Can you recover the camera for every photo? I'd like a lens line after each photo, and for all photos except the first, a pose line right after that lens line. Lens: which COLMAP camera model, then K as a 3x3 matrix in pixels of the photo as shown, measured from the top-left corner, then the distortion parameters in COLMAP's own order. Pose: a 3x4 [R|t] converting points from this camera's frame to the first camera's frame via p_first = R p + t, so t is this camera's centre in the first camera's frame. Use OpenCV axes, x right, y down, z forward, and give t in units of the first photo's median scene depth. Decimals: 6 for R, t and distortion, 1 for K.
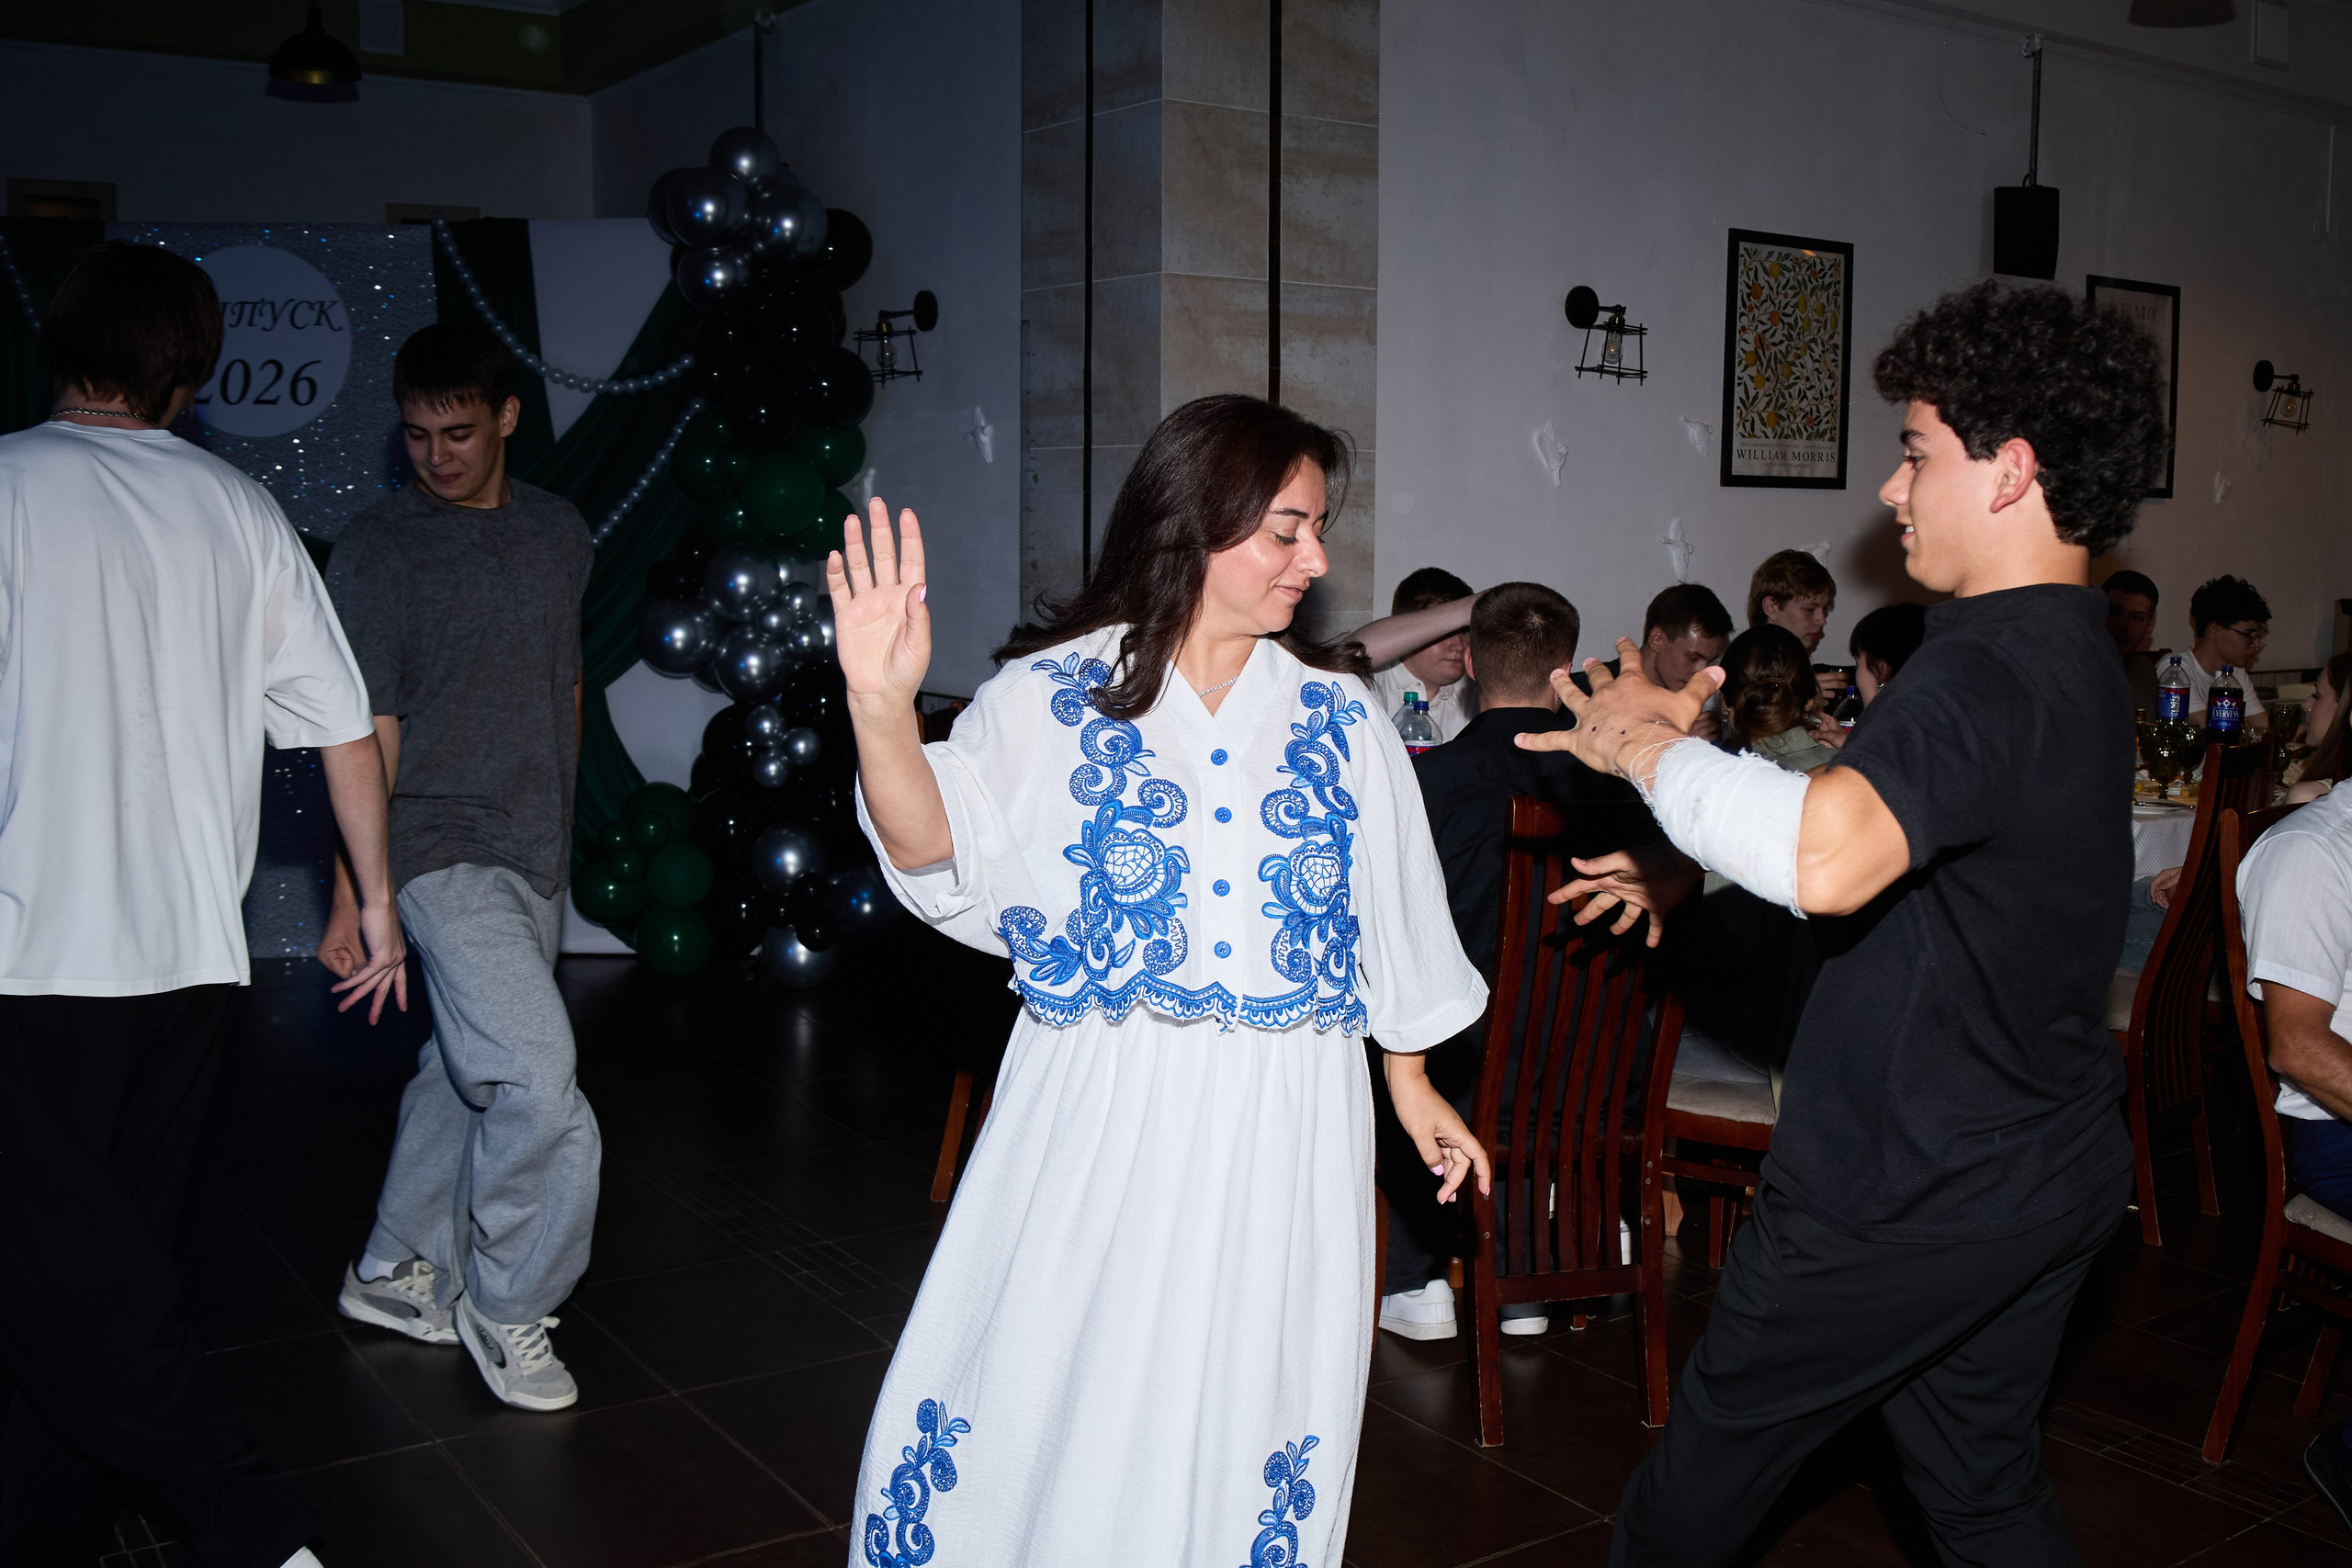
lens RADIAL K [[2245.8, 0, 1176.0], [0, 2245.8, 784.0], [0, 0, 1]] dist [-0.105700, 0.005808]
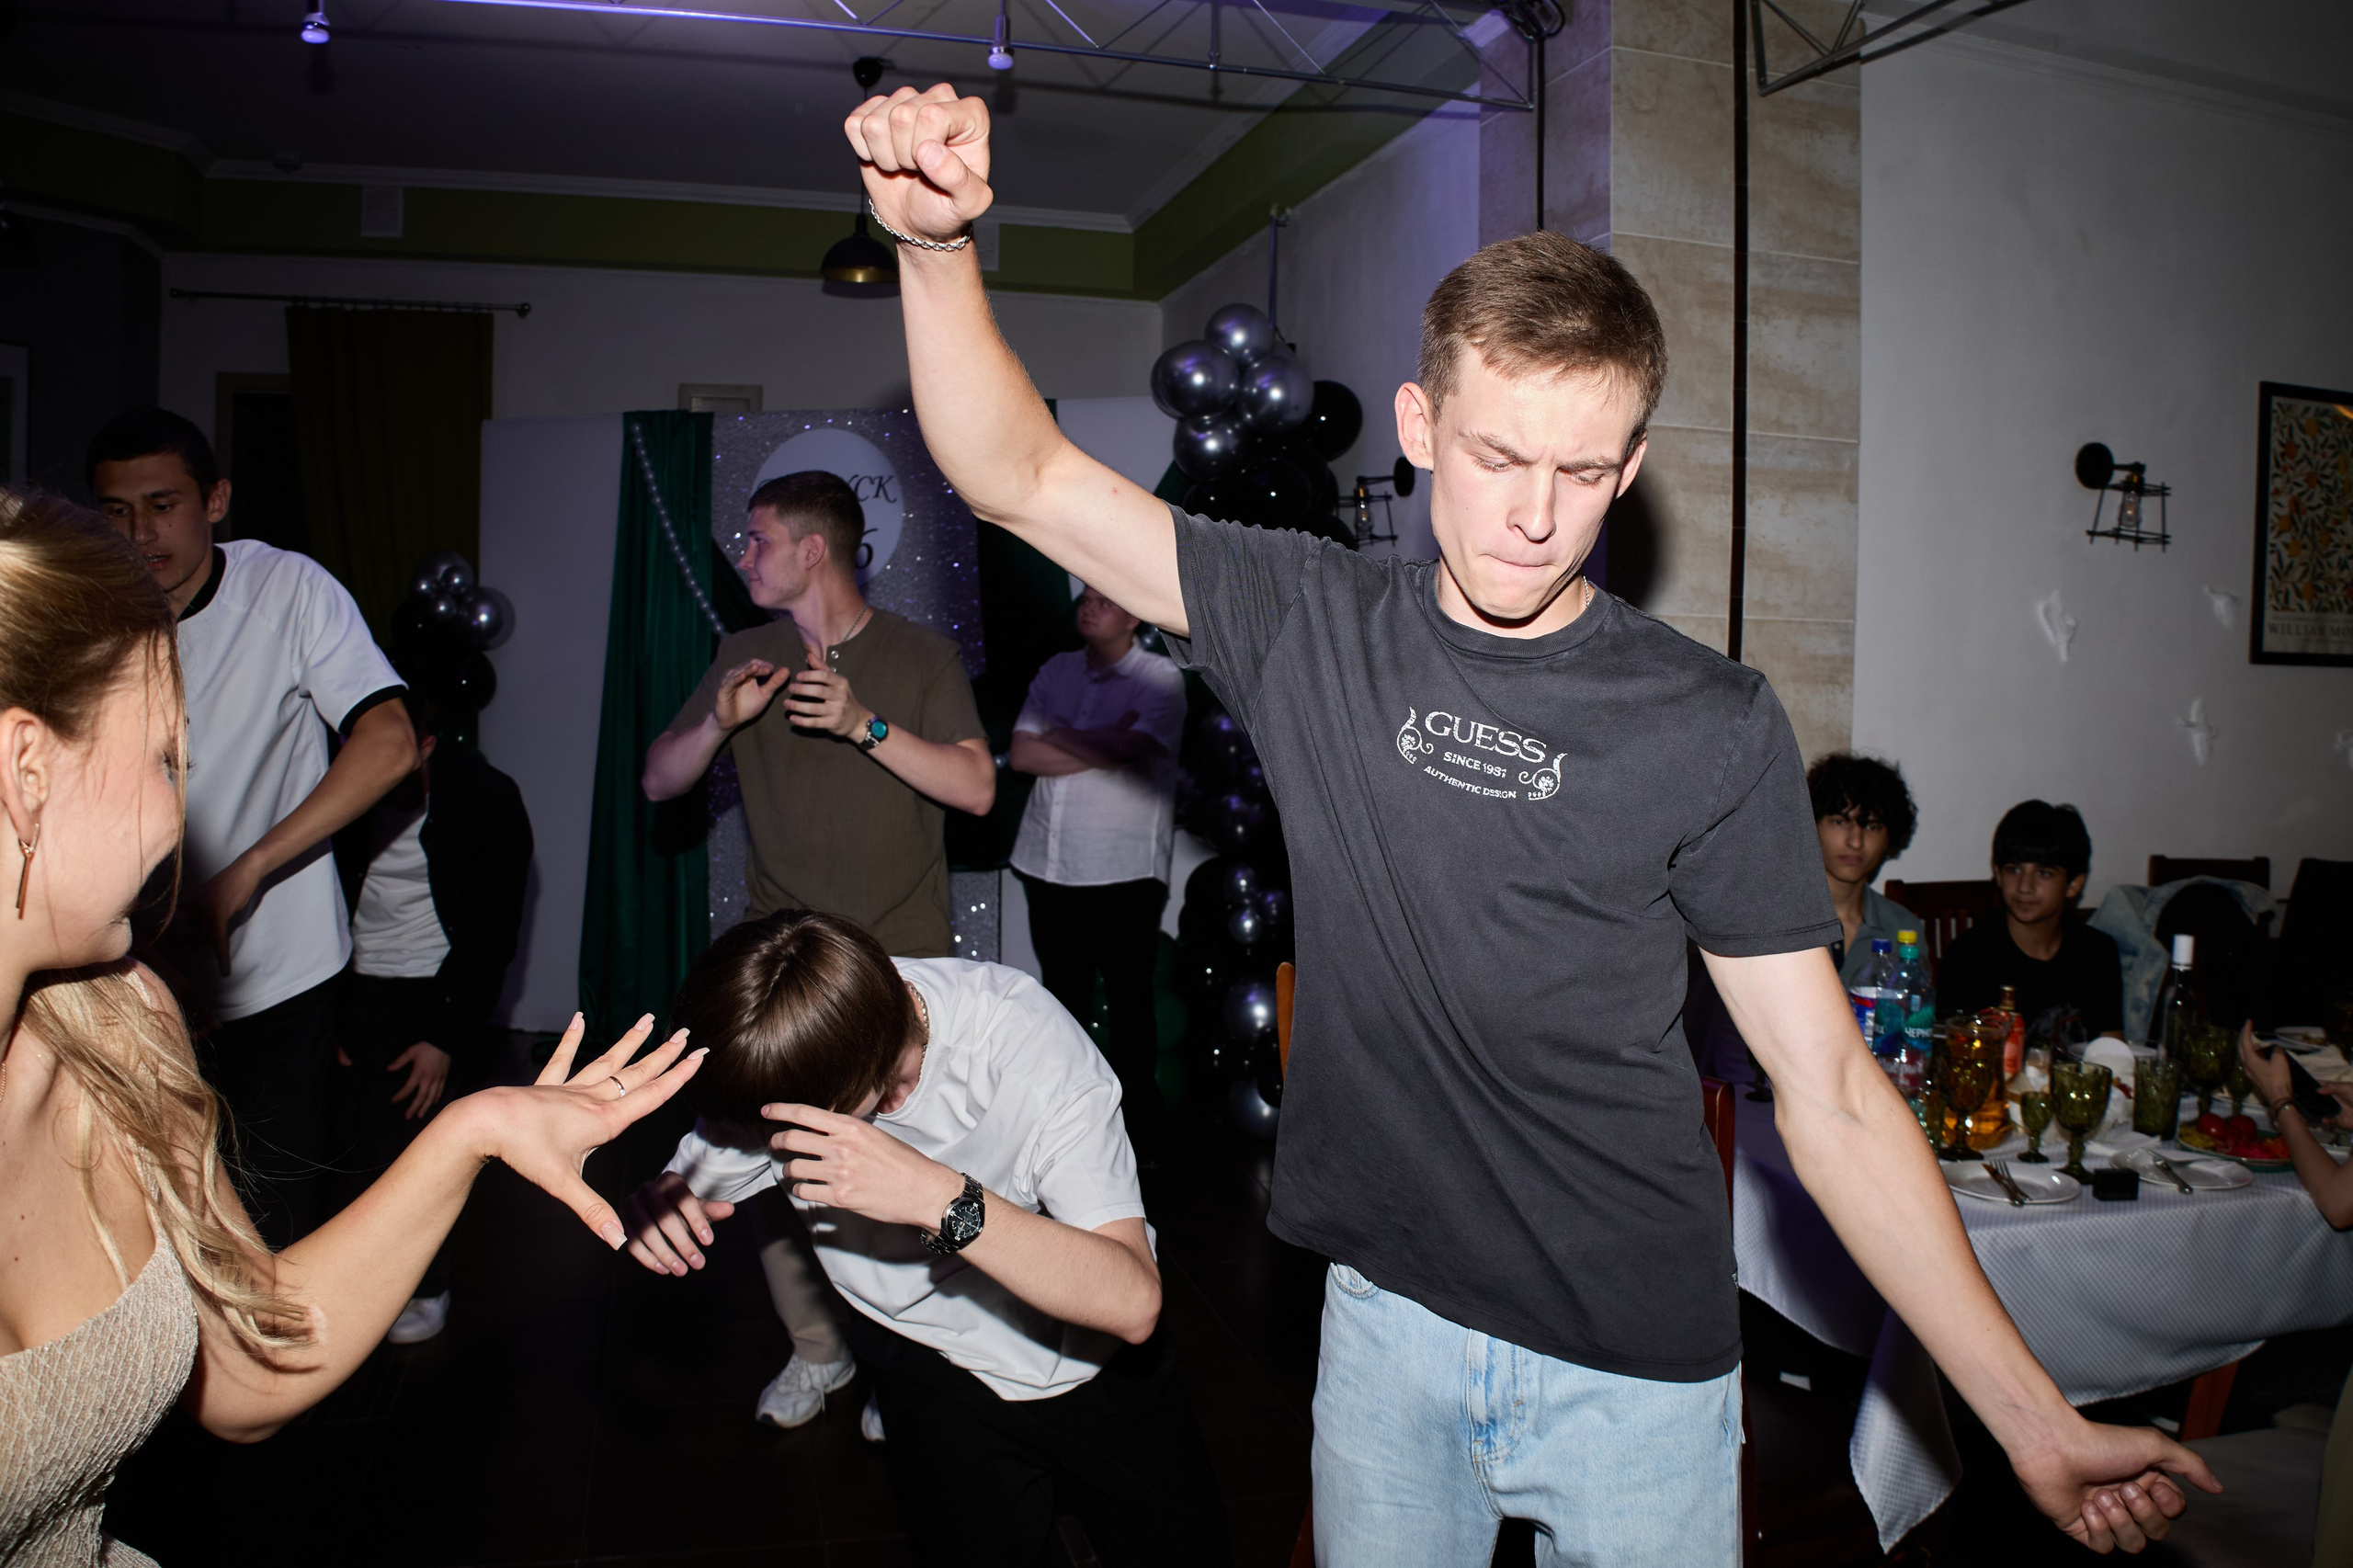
lens RADIAL K [[1775.4, 0, 1176.5], [0, 1775.4, 784.0], [0, 0, 1]] dist [-0.192254, 0.086798]
pose [[0.951910, 0.030131, -0.304894, 0.039054], [-0.045350, 0.998047, -0.042956, -0.038889], [0.303004, 0.054717, 0.951417, 0.245950]]
